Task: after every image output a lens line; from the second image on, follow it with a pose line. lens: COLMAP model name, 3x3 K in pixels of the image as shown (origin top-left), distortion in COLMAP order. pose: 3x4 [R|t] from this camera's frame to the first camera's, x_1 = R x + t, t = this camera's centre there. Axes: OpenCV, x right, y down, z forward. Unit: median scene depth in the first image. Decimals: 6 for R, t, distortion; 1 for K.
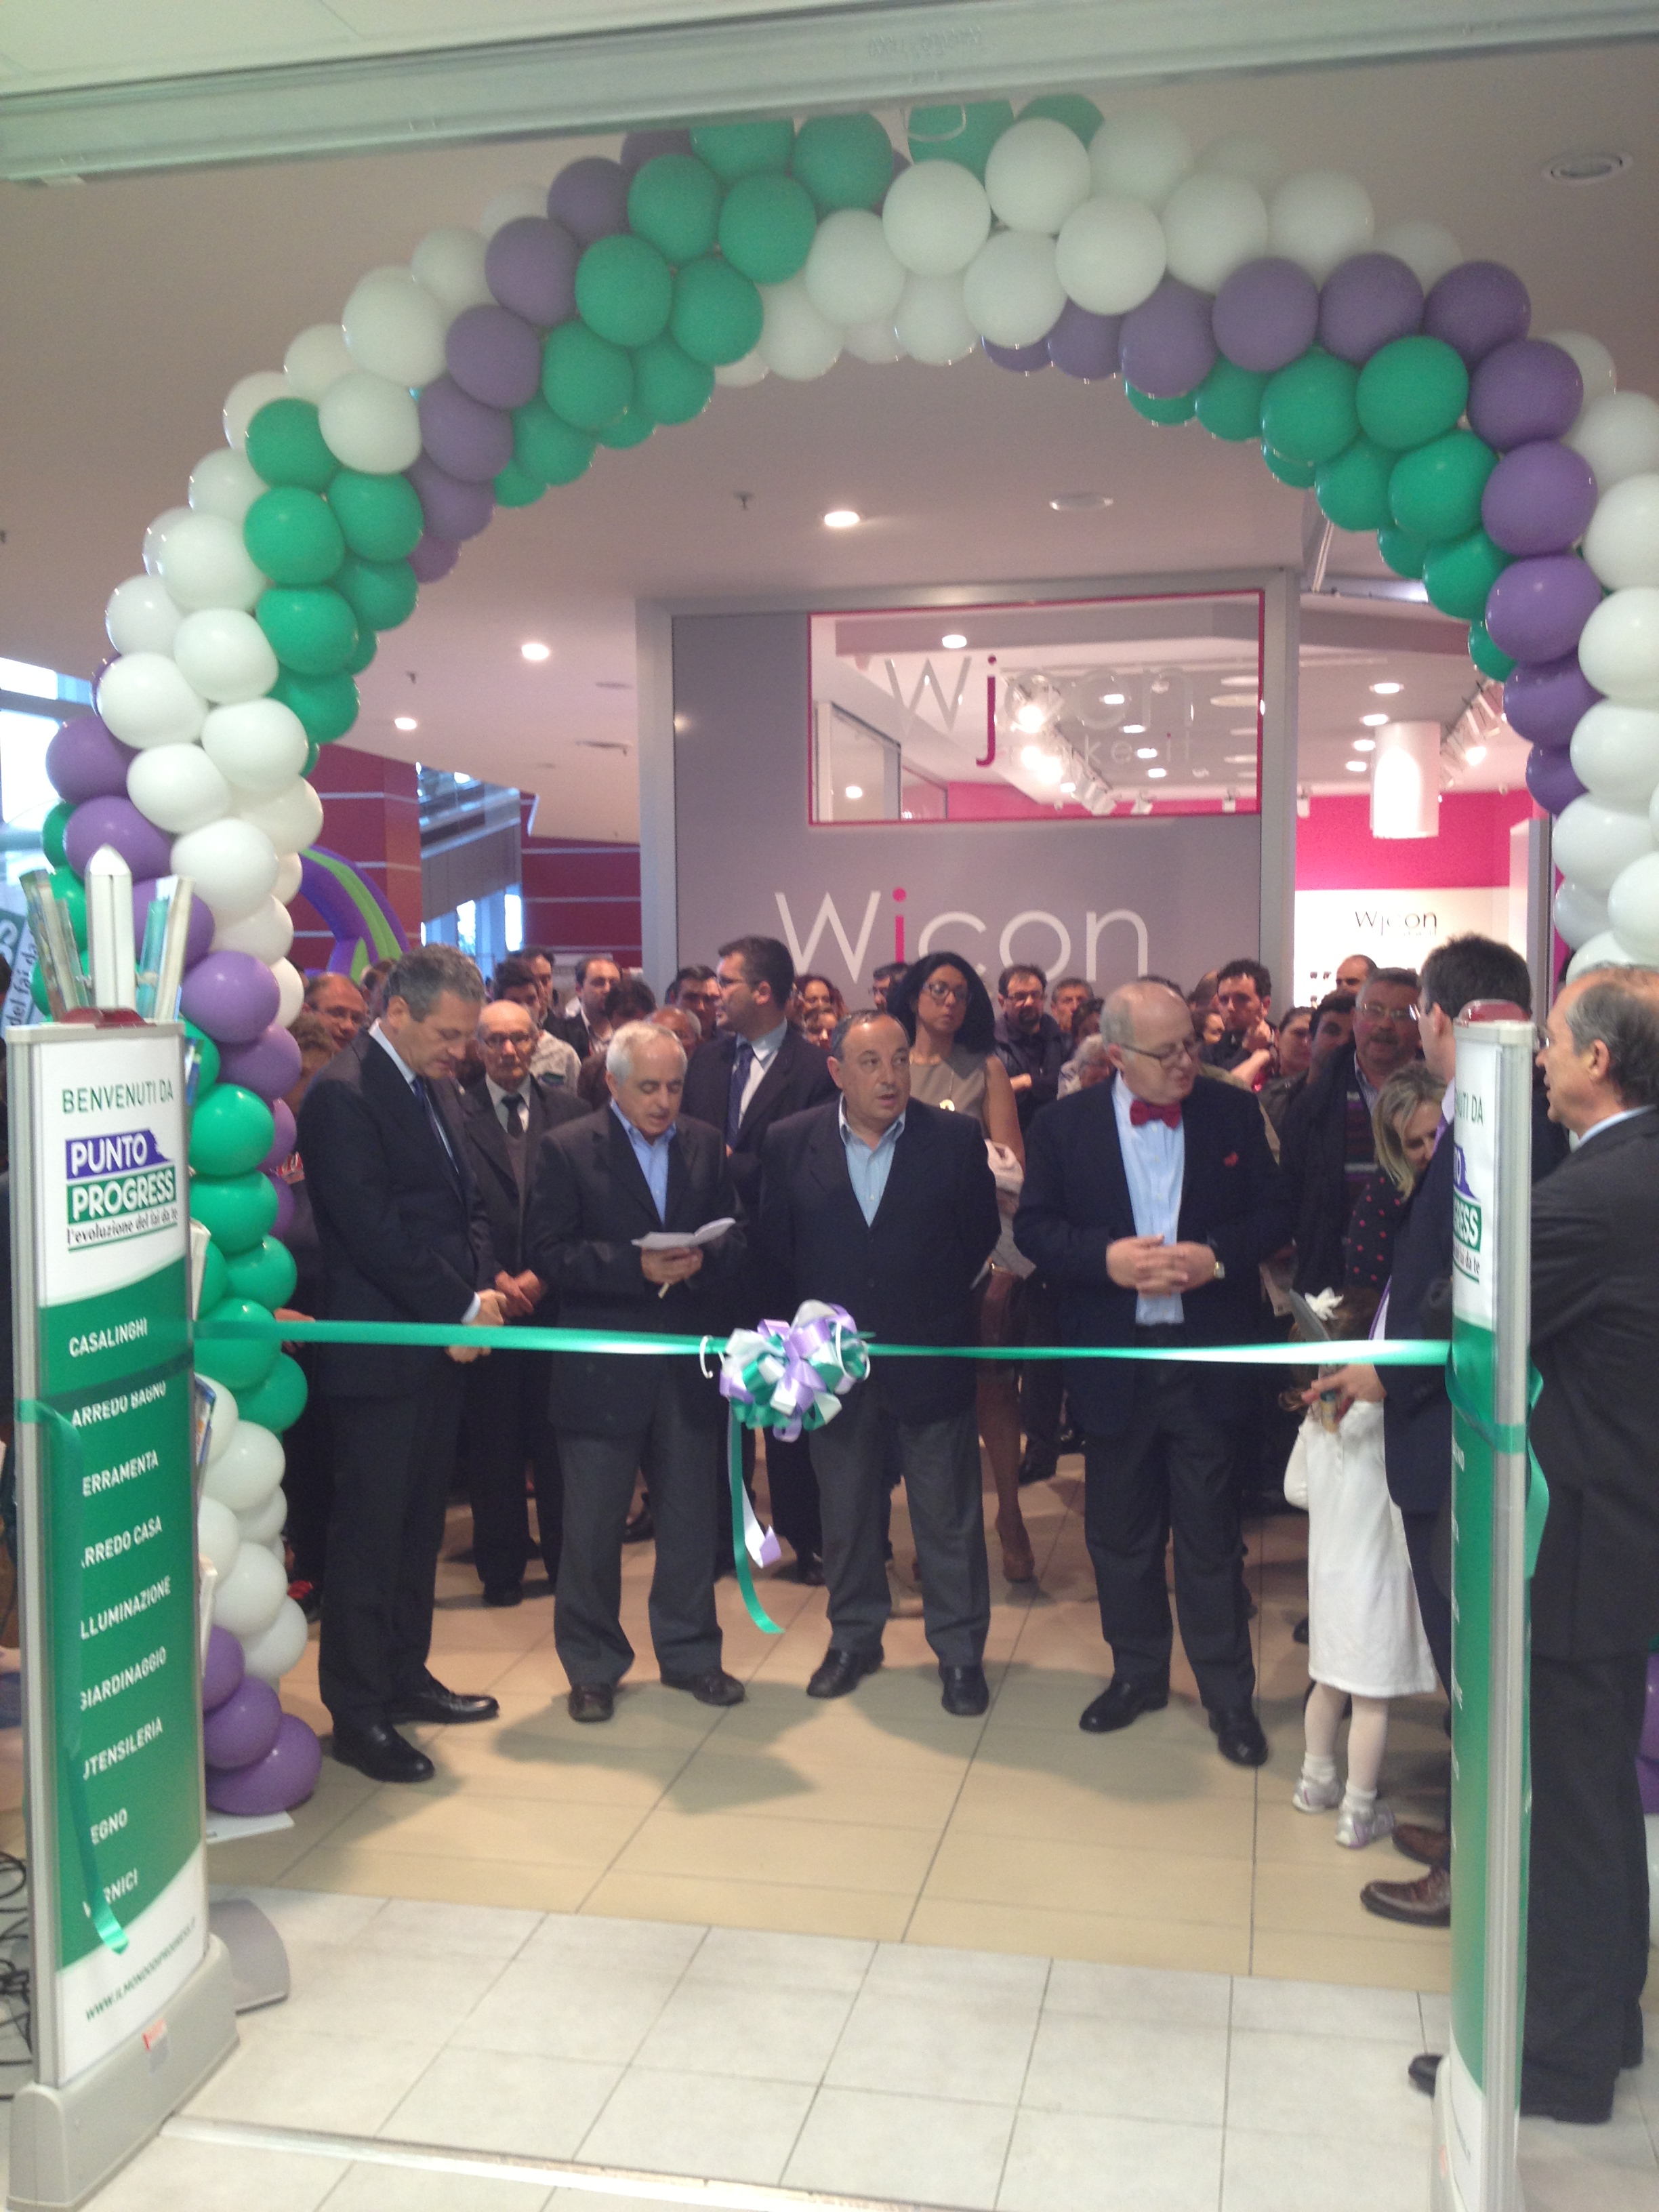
lens RADIAL K [[2065.6, 0, 829.5], [0, 2065.6, 1106.0], [0, 0, 1]] dist [0.108682, -0.287305]
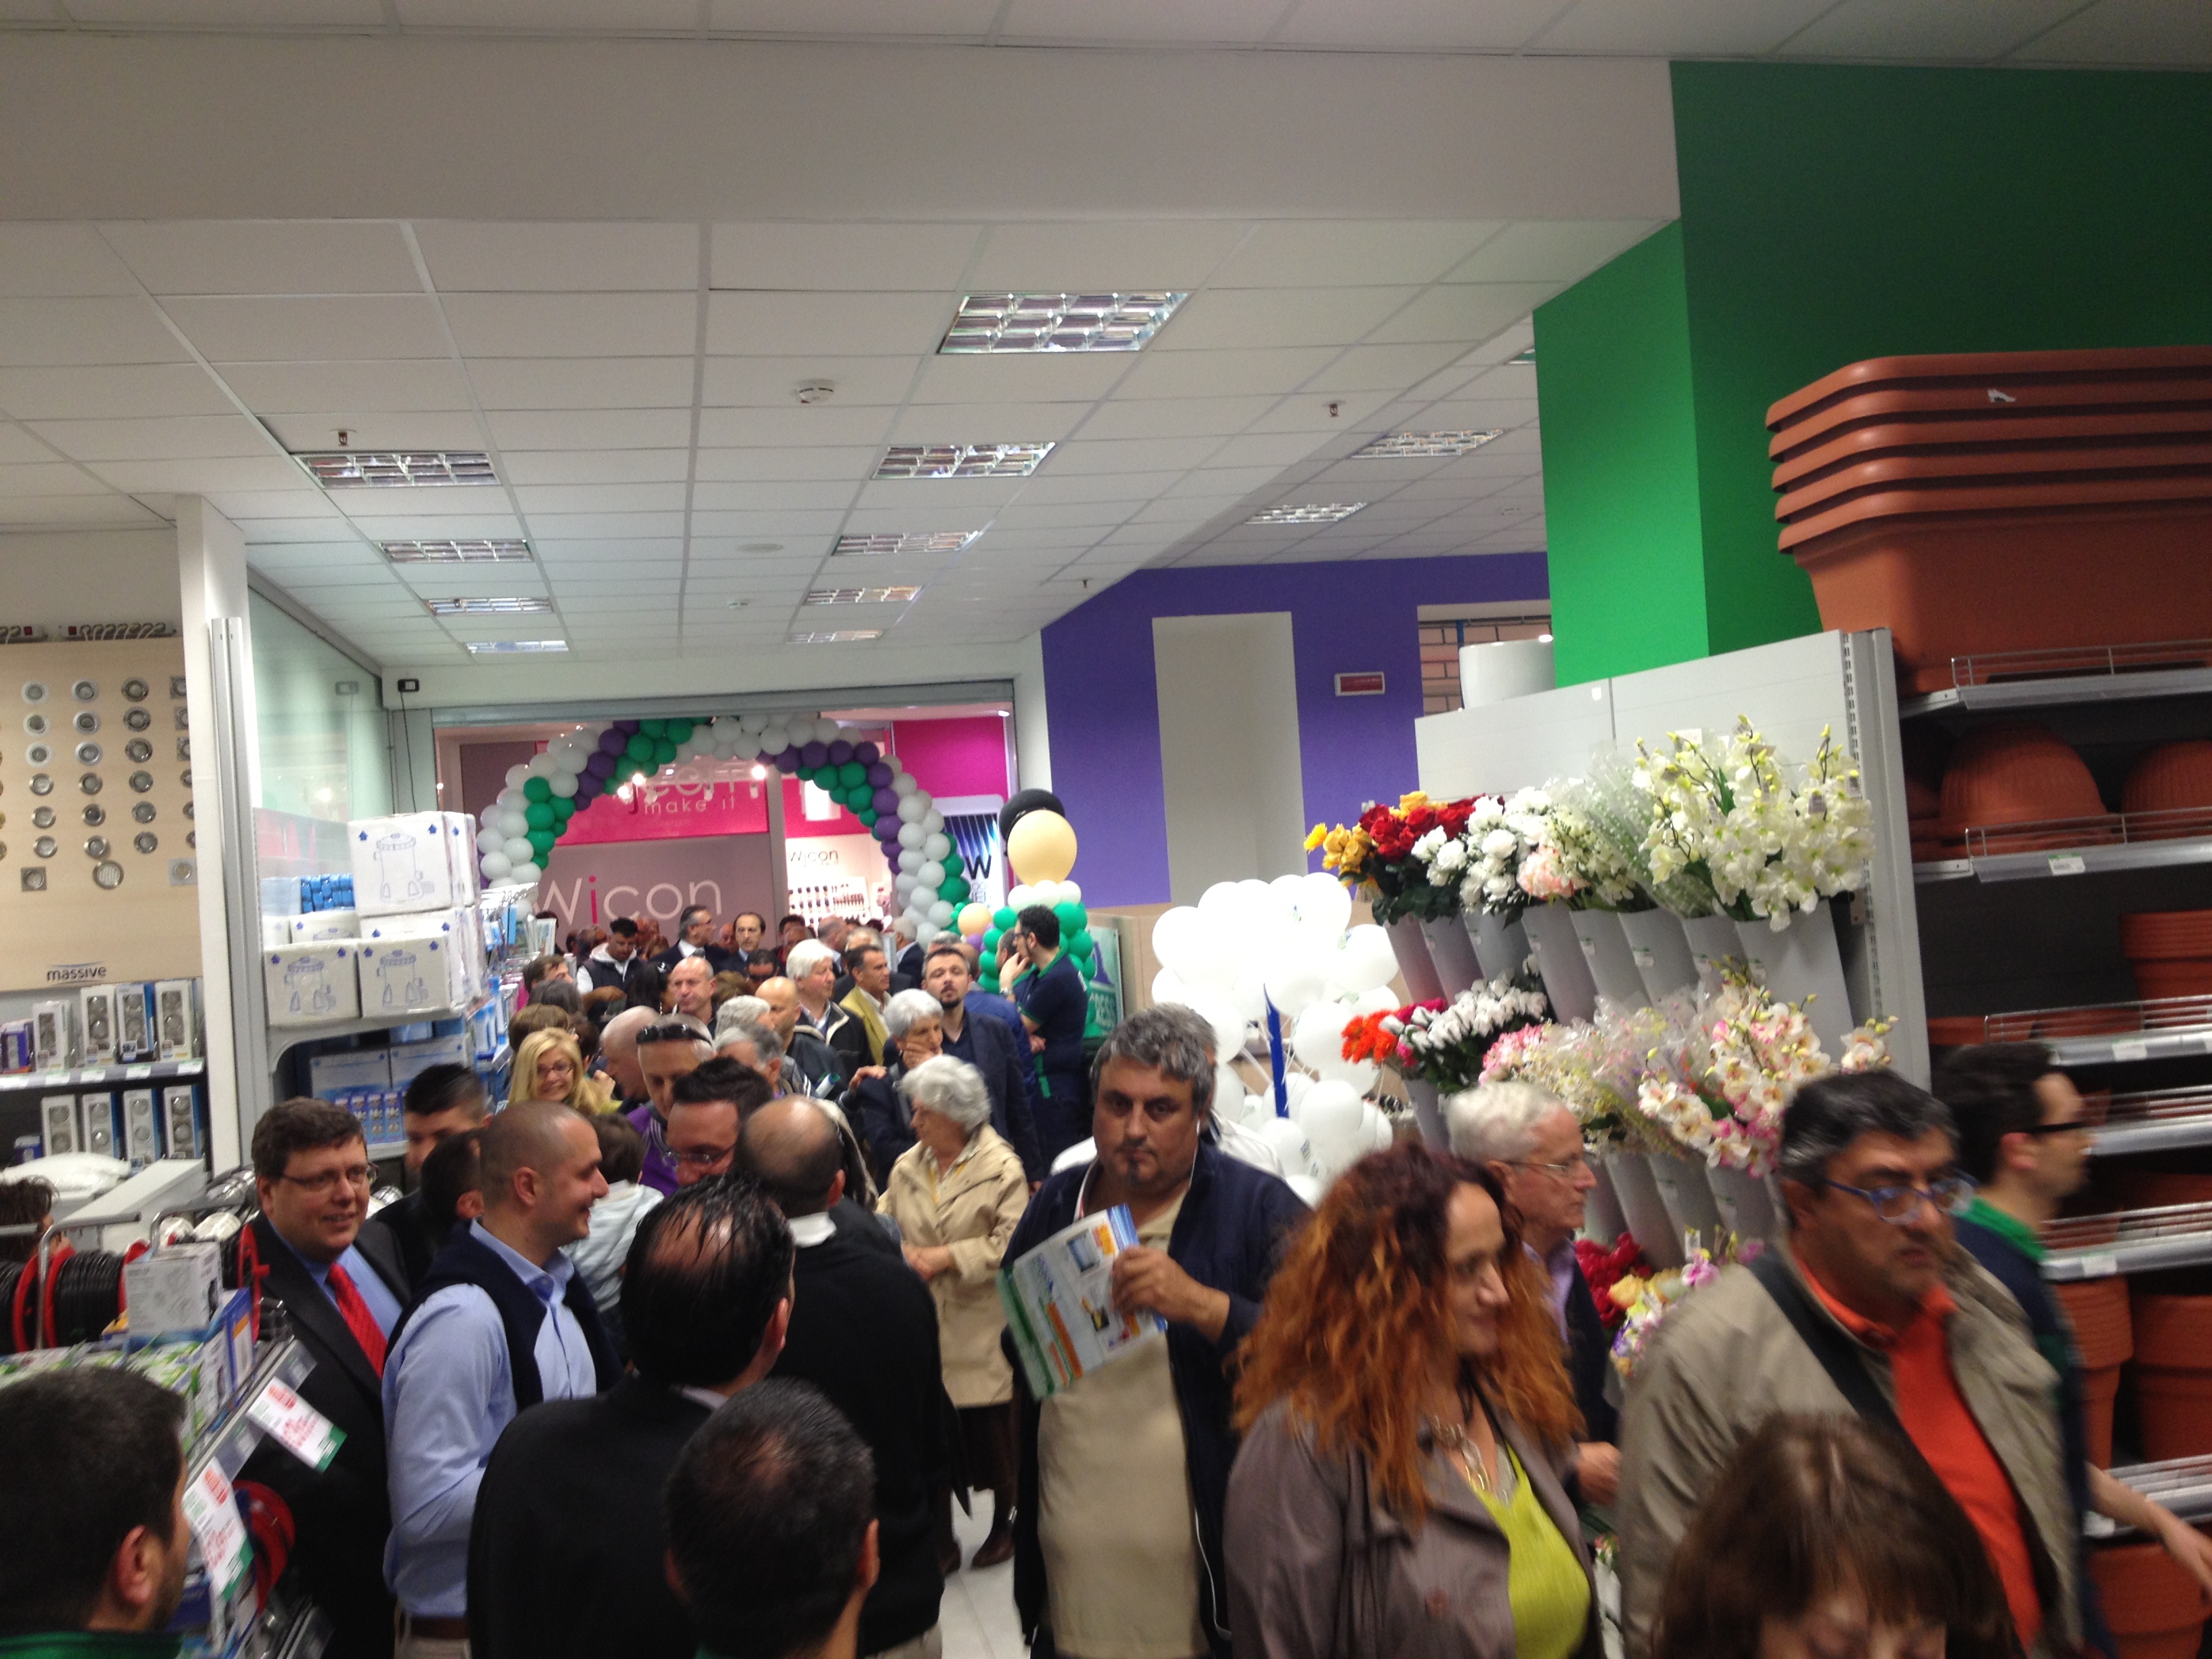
lens RADIAL K [[2065.6, 0, 1106.0], [0, 2065.6, 829.5], [0, 0, 1]] dist [0.108682, -0.287305]
pose [[0.903836, -0.058189, 0.423904, -0.871314], [0.091270, 0.994127, -0.058141, 0.033883], [-0.418031, 0.091240, 0.903839, -2.496559]]
